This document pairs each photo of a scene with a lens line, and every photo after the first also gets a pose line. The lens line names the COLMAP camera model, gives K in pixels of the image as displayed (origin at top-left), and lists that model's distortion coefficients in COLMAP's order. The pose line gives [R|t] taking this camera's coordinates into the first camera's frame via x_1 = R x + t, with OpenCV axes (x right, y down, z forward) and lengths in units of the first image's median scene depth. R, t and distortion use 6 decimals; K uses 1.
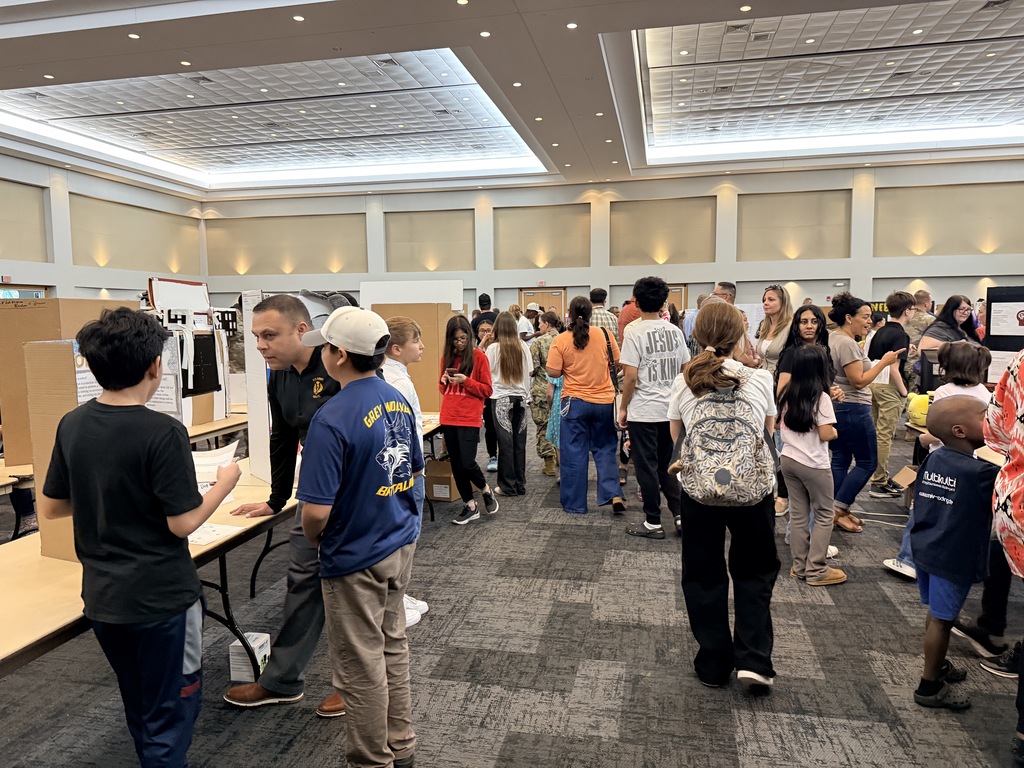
lens RADIAL K [[748.0, 0, 512.0], [0, 748.0, 384.0], [0, 0, 1]] dist [-0.002695, -0.002524]
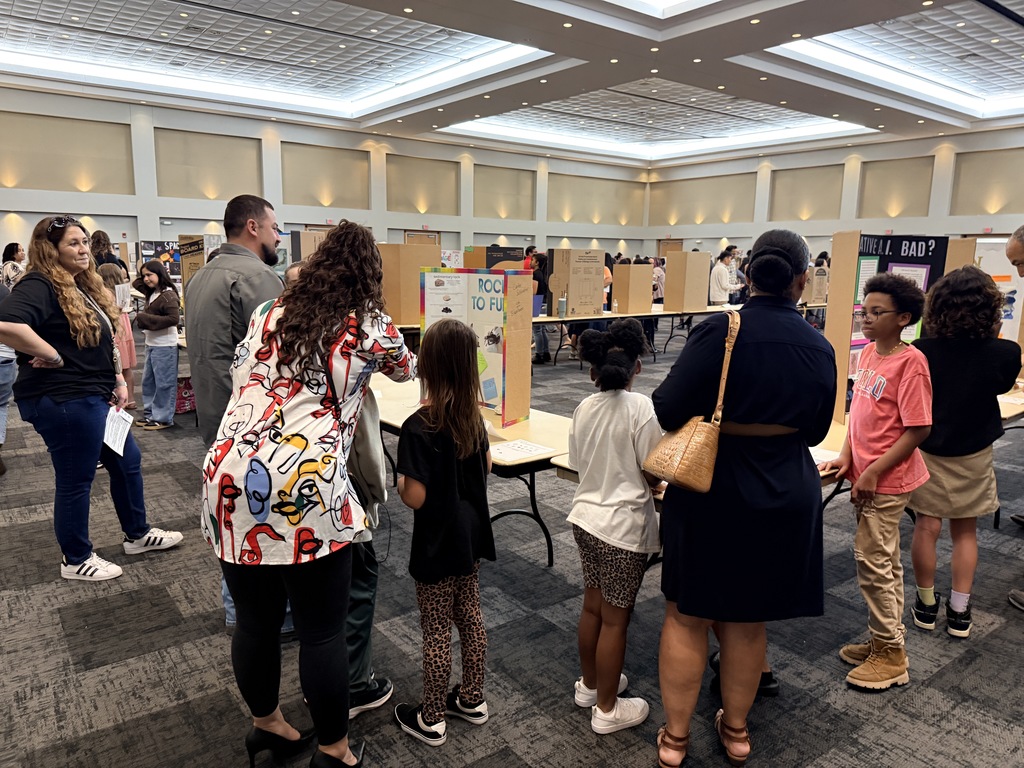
lens RADIAL K [[724.1, 0, 512.0], [0, 724.1, 384.0], [0, 0, 1]] dist [-0.065100, -0.003069]
pose [[0.648737, -0.092763, 0.755338, -0.590722], [0.024070, 0.994548, 0.101467, -0.004411], [-0.760632, -0.047644, 0.647433, 0.142223]]
